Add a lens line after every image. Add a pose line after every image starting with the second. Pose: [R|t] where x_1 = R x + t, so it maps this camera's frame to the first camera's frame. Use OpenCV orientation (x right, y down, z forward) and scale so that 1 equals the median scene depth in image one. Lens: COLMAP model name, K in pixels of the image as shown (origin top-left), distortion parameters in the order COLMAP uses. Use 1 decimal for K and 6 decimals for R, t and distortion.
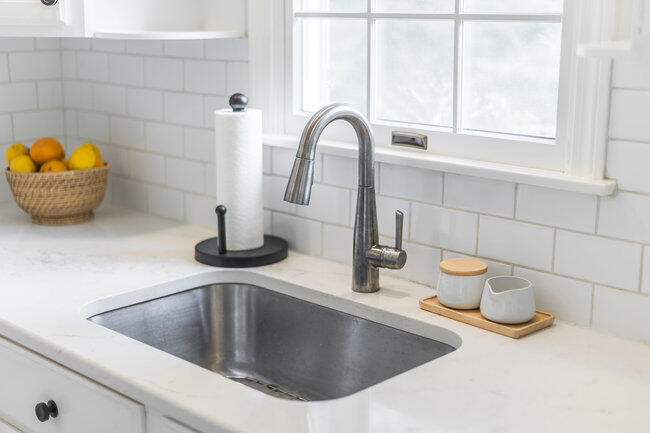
lens RADIAL K [[939.6, 0, 325.2], [0, 939.6, 216.5], [0, 0, 1]] dist [-0.028761, 0.000000]
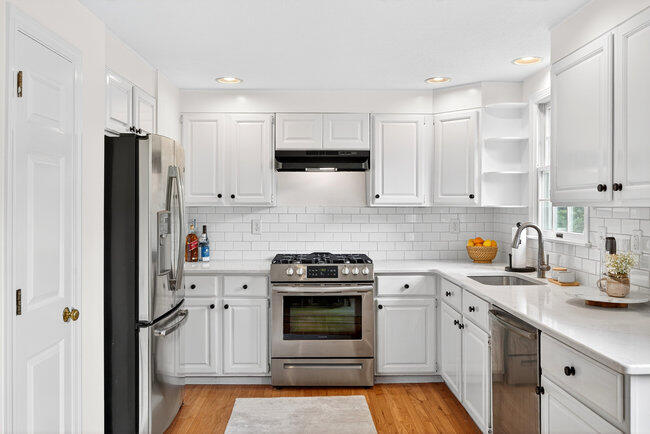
lens RADIAL K [[531.8, 0, 325.0], [0, 531.8, 211.1], [0, 0, 1]] dist [-0.031385, 0.001427]
pose [[0.708836, 0.002723, -0.705369, 0.777529], [-0.151569, 0.977222, -0.148542, 0.226990], [0.688897, 0.212204, 0.693102, -0.864132]]
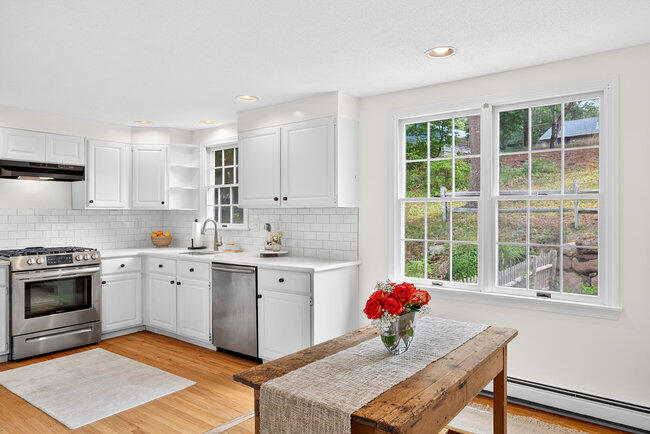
lens RADIAL K [[450.2, 0, 323.3], [0, 450.2, 216.7], [0, 0, 1]] dist [-0.008767, -0.000317]
pose [[0.994843, -0.005867, 0.101254, 0.392357], [0.027270, 0.977037, -0.211315, 0.445726], [-0.097690, 0.212987, 0.972159, -1.705555]]
